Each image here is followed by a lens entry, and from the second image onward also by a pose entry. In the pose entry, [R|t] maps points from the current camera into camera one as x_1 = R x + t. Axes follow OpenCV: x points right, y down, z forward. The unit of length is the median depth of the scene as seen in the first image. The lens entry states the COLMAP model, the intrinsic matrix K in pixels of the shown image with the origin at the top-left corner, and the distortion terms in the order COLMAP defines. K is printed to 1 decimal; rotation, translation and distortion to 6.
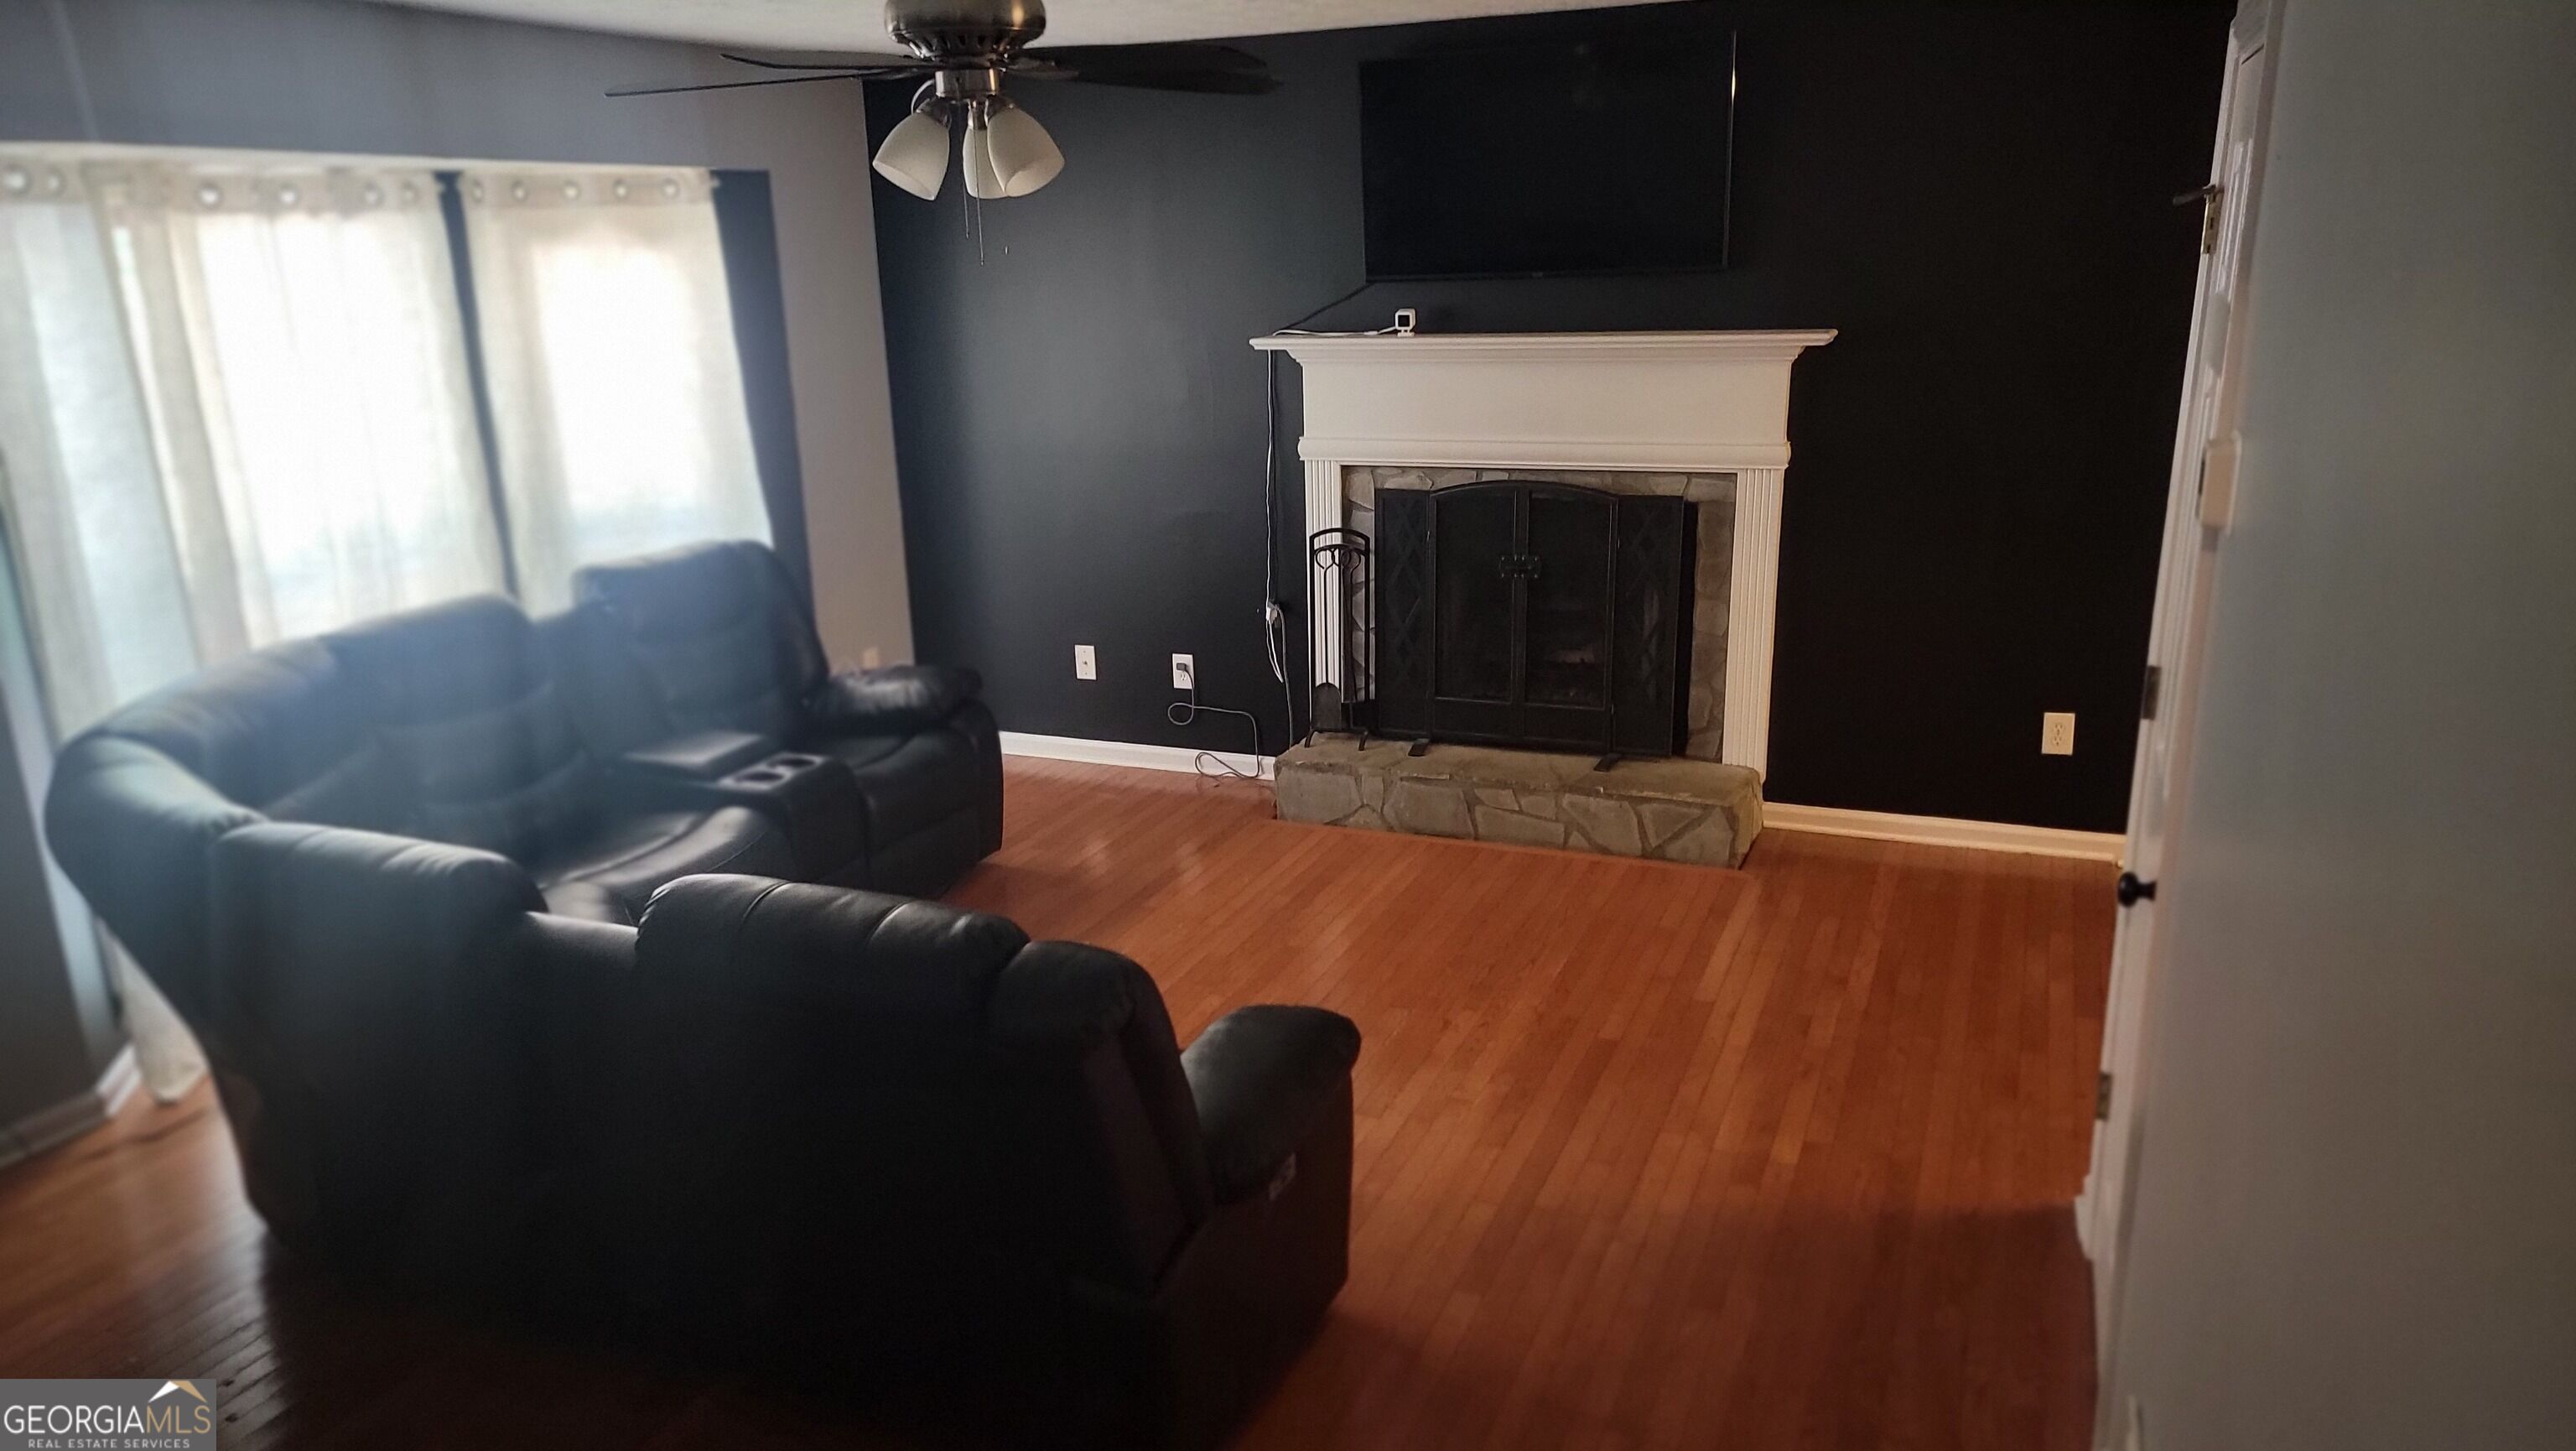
lens RADIAL K [[1824.6, 0, 1293.4], [0, 1824.6, 740.3], [0, 0, 1]] dist [0.075612, -0.006554]
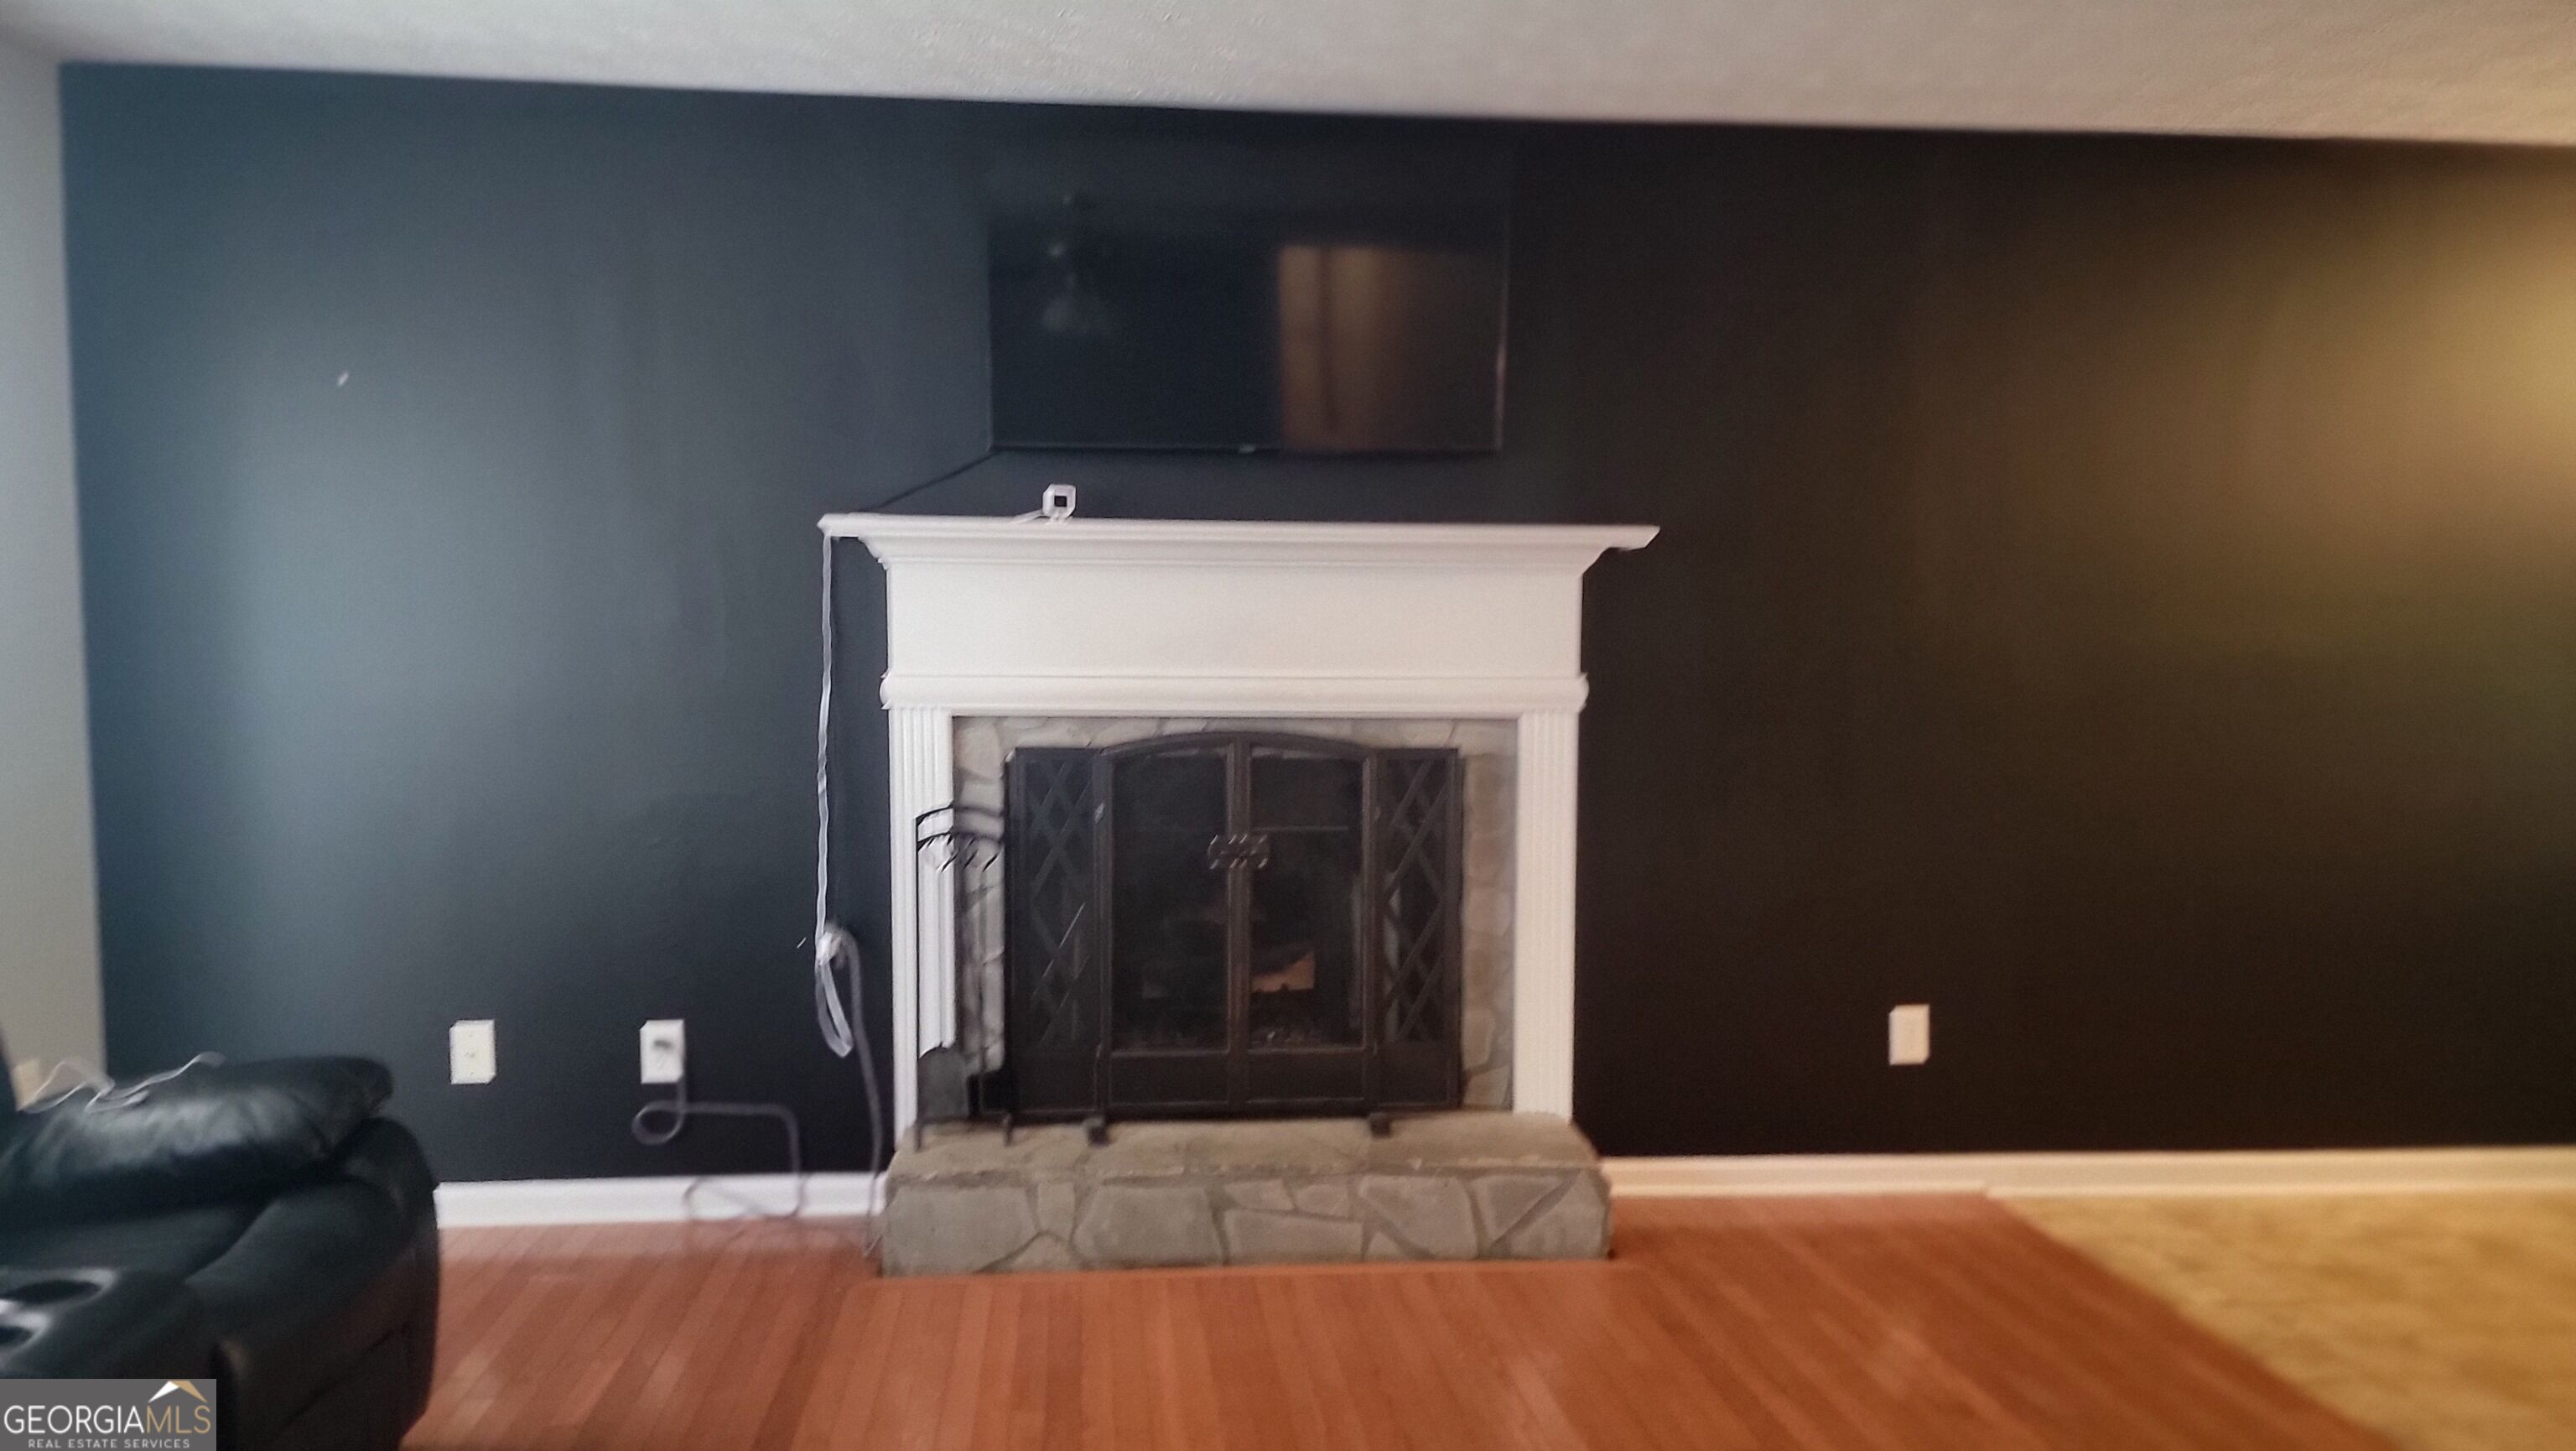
lens RADIAL K [[1824.6, 0, 1286.2], [0, 1824.6, 768.4], [0, 0, 1]] dist [0.075612, -0.006554]
pose [[0.879060, -0.001018, 0.476709, -0.192600], [0.097224, 0.979363, -0.177190, -0.000925], [-0.466691, 0.202108, 0.861018, 0.389327]]
